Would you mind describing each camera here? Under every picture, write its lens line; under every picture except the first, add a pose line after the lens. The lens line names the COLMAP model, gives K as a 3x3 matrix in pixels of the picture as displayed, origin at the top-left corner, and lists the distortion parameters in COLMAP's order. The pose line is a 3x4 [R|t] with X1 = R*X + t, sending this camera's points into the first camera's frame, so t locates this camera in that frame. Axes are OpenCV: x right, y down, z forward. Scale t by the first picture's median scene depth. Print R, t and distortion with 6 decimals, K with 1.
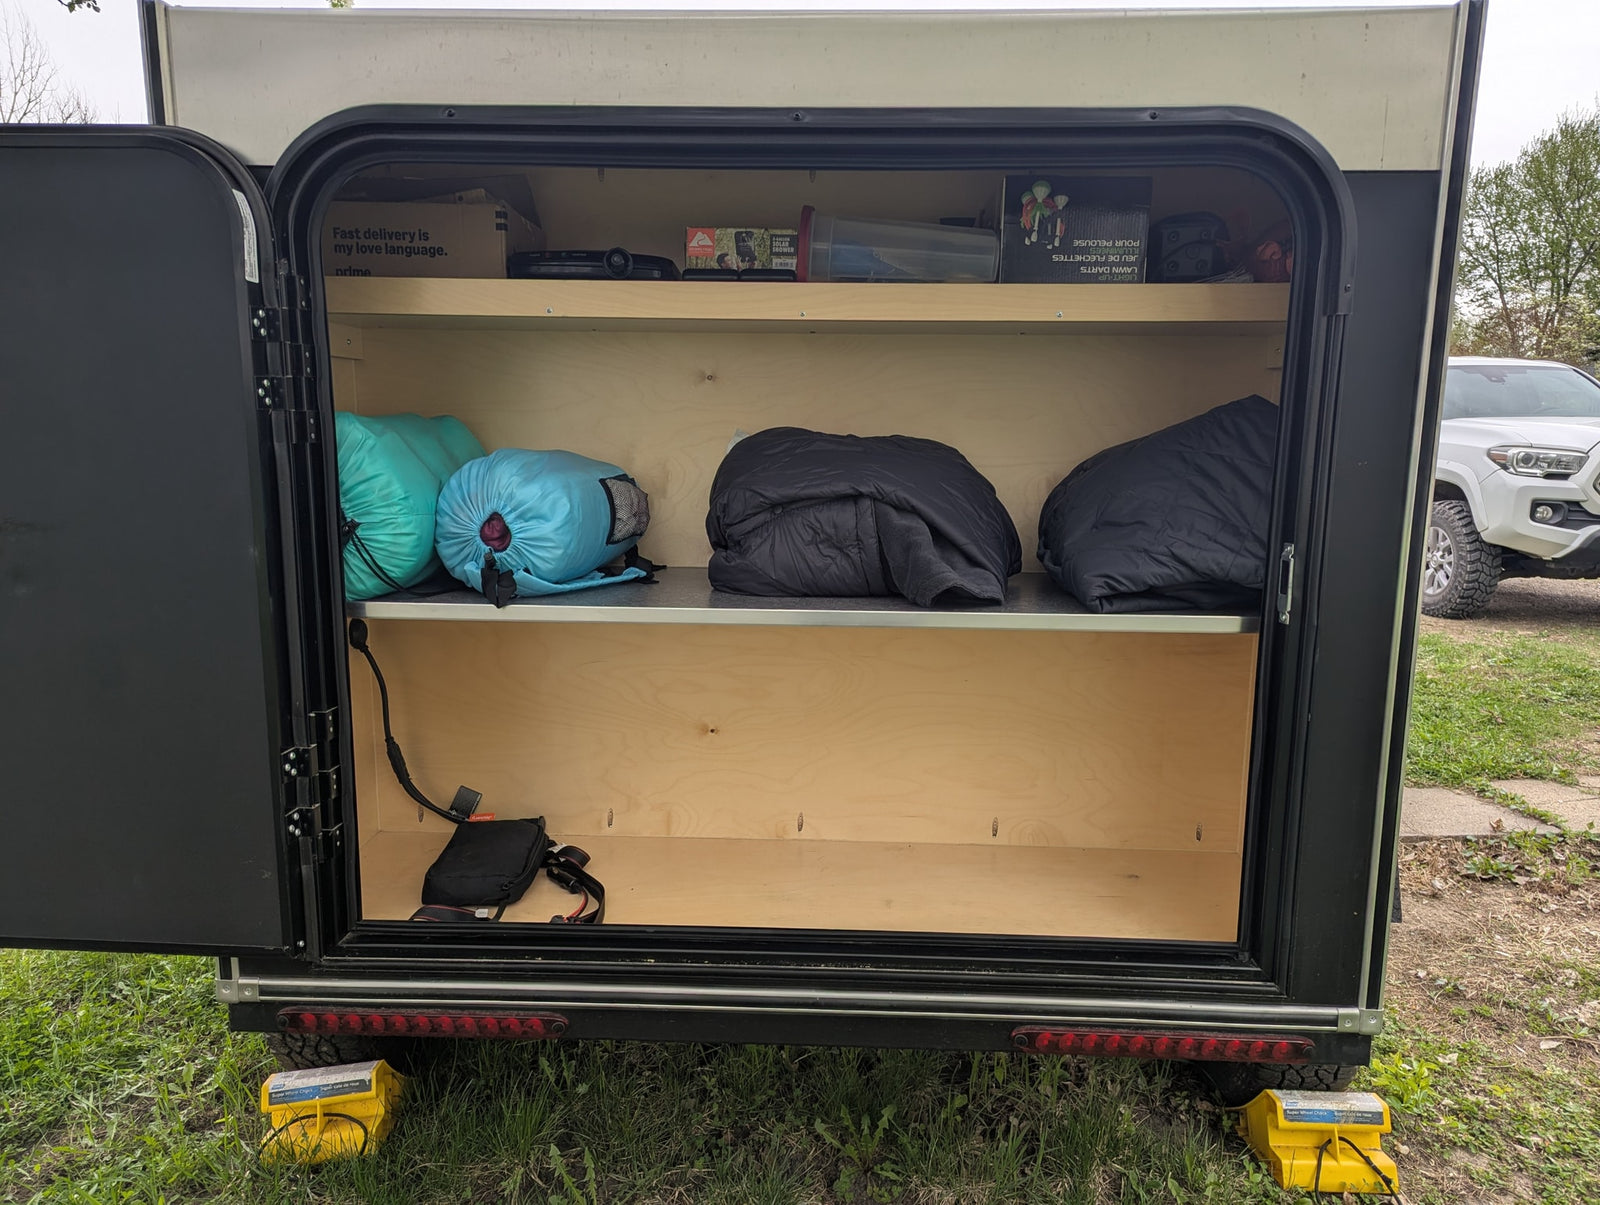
lens RADIAL K [[1098.4, 0, 805.5], [0, 1098.4, 591.4], [0, 0, 1]] dist [0.025007, -0.004356]
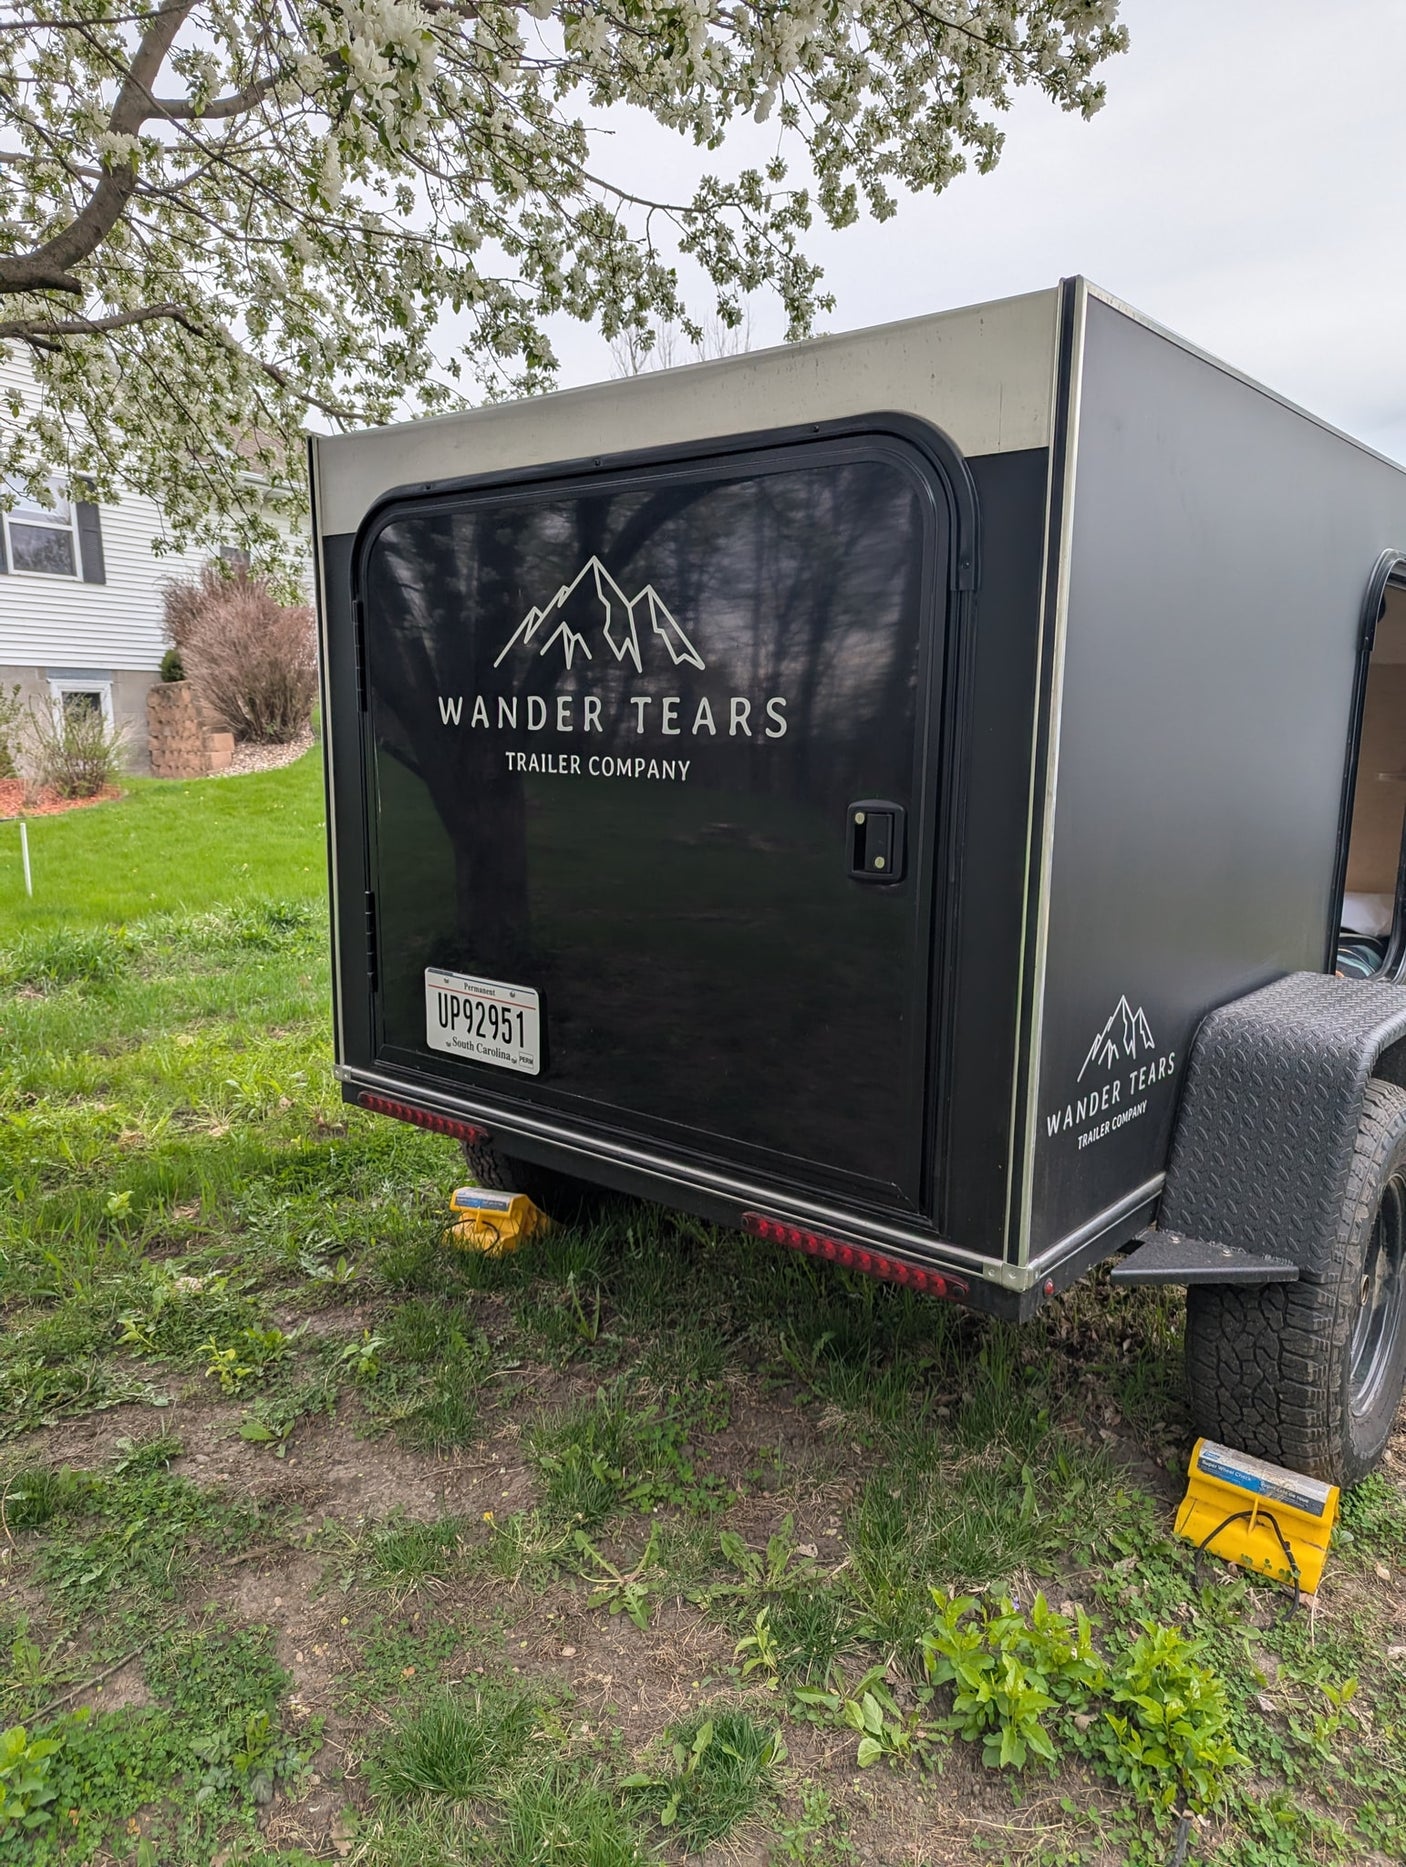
lens RADIAL K [[1254.7, 0, 703.0], [0, 1254.7, 933.5], [0, 0, 1]] dist [0.001129, -0.002597]
pose [[0.802641, 0.102962, -0.587509, 0.873808], [-0.096246, 0.994438, 0.042788, 0.046521], [0.588647, 0.022202, 0.808086, -0.108068]]
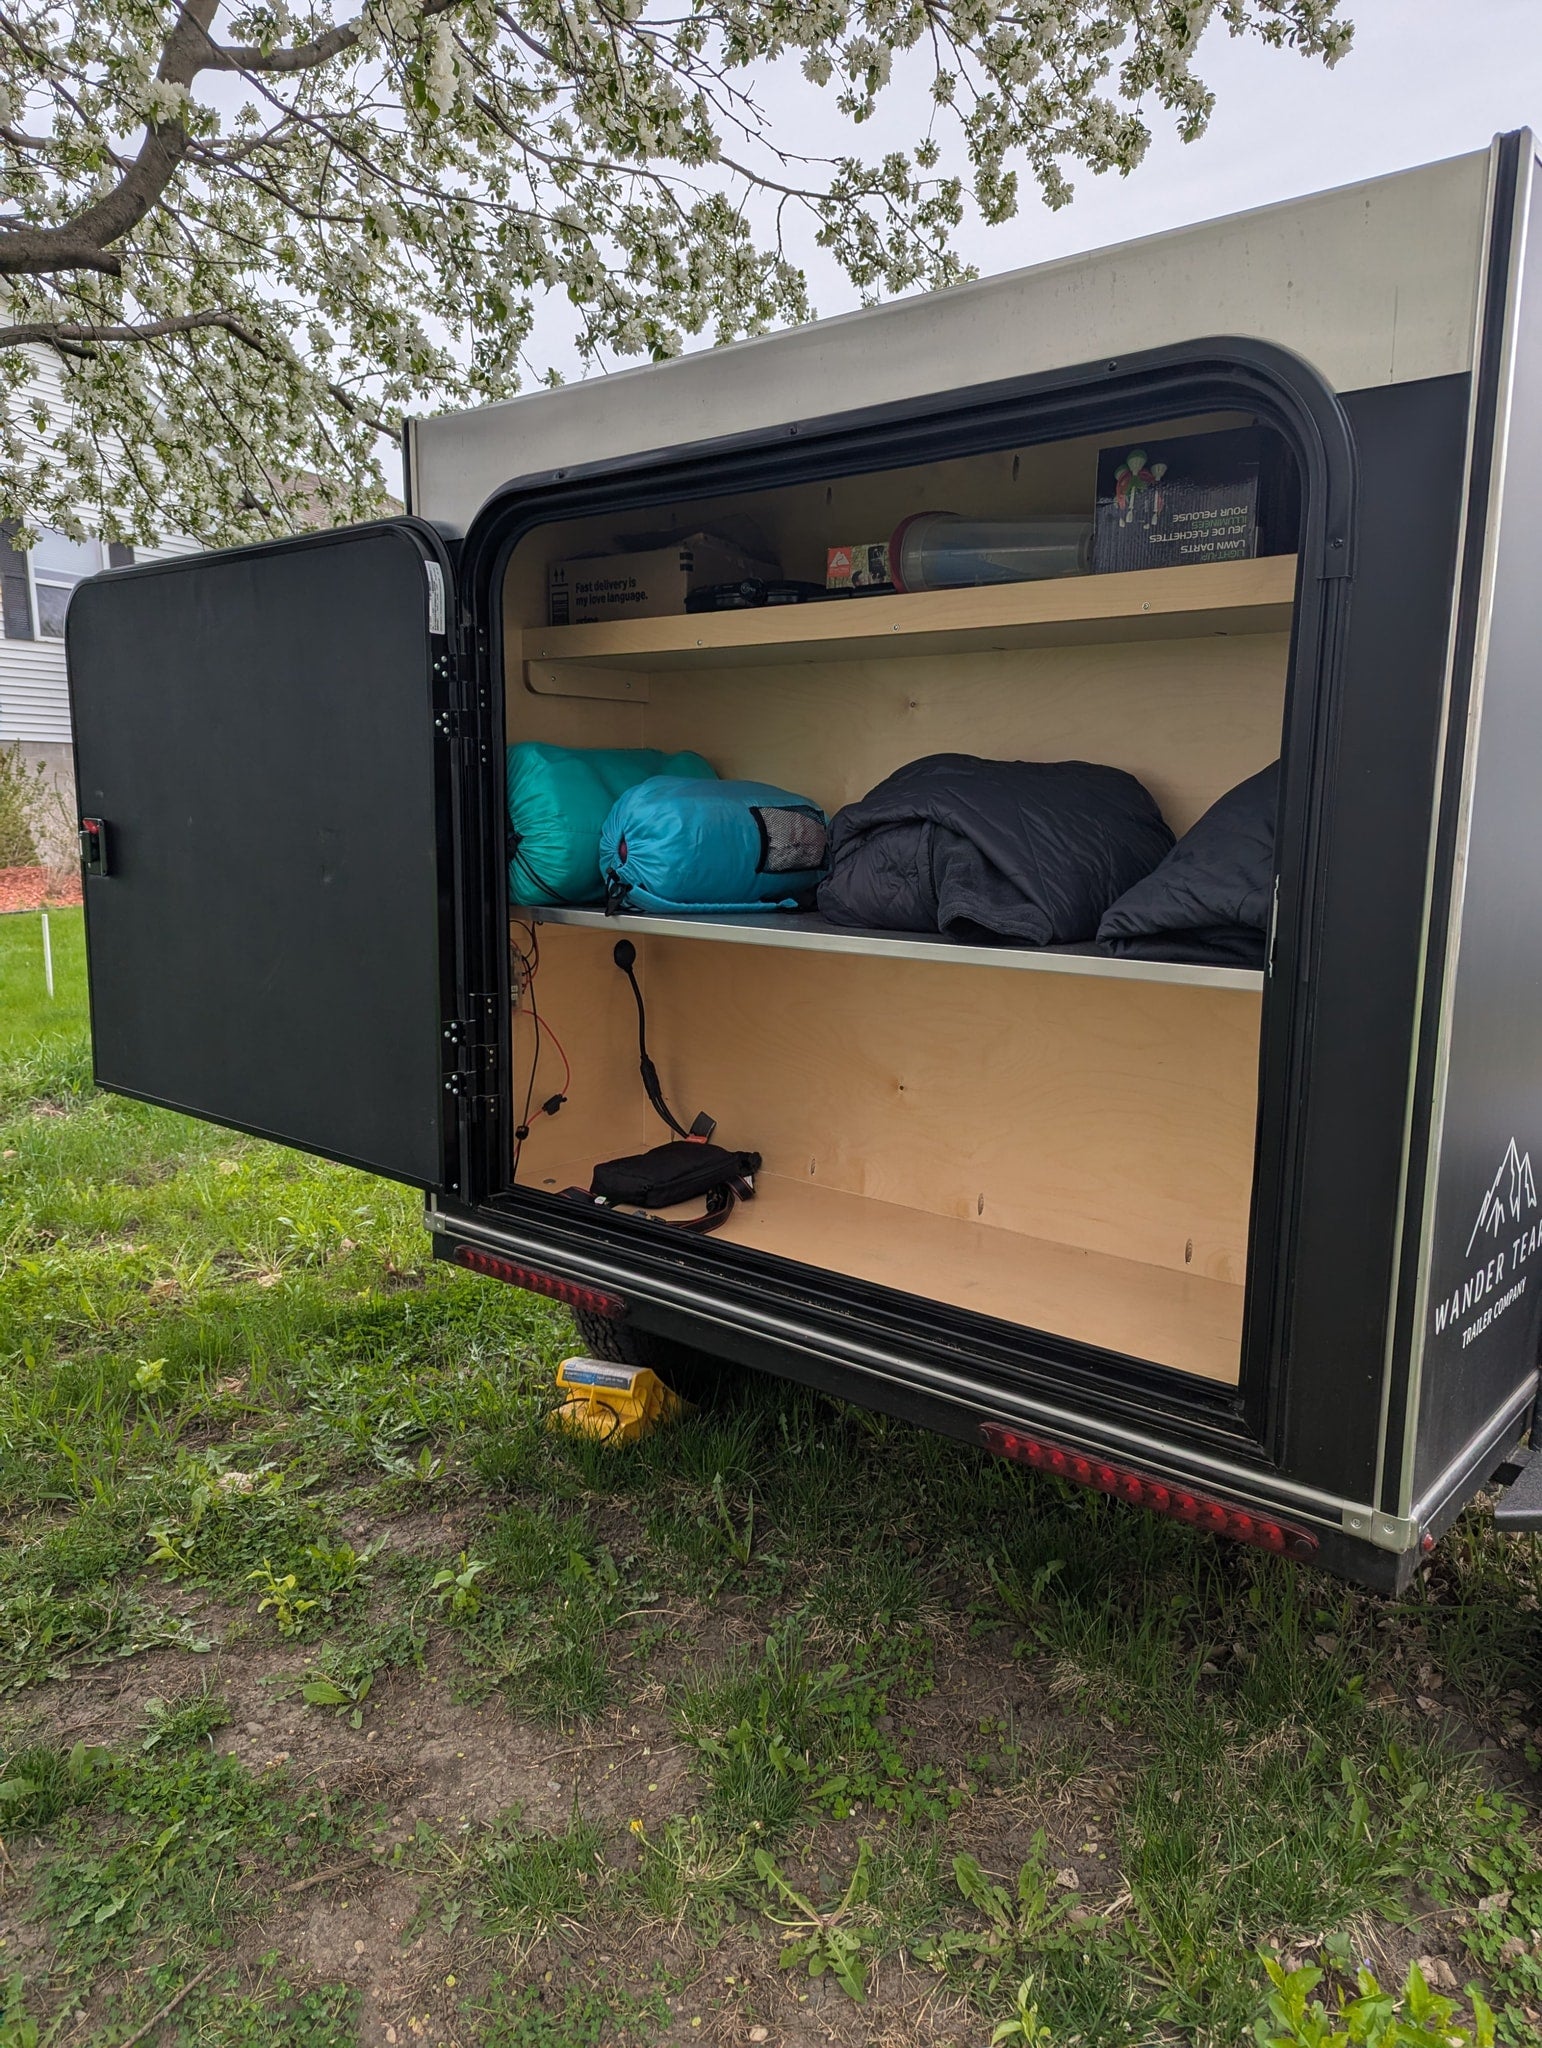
lens RADIAL K [[1388.9, 0, 775.7], [0, 1388.9, 1006.5], [0, 0, 1]] dist [0.018867, -0.028358]
pose [[0.794296, 0.090746, -0.600715, 0.669012], [-0.098560, 0.994931, 0.019976, 0.058069], [0.599483, 0.043339, 0.799214, -0.001559]]
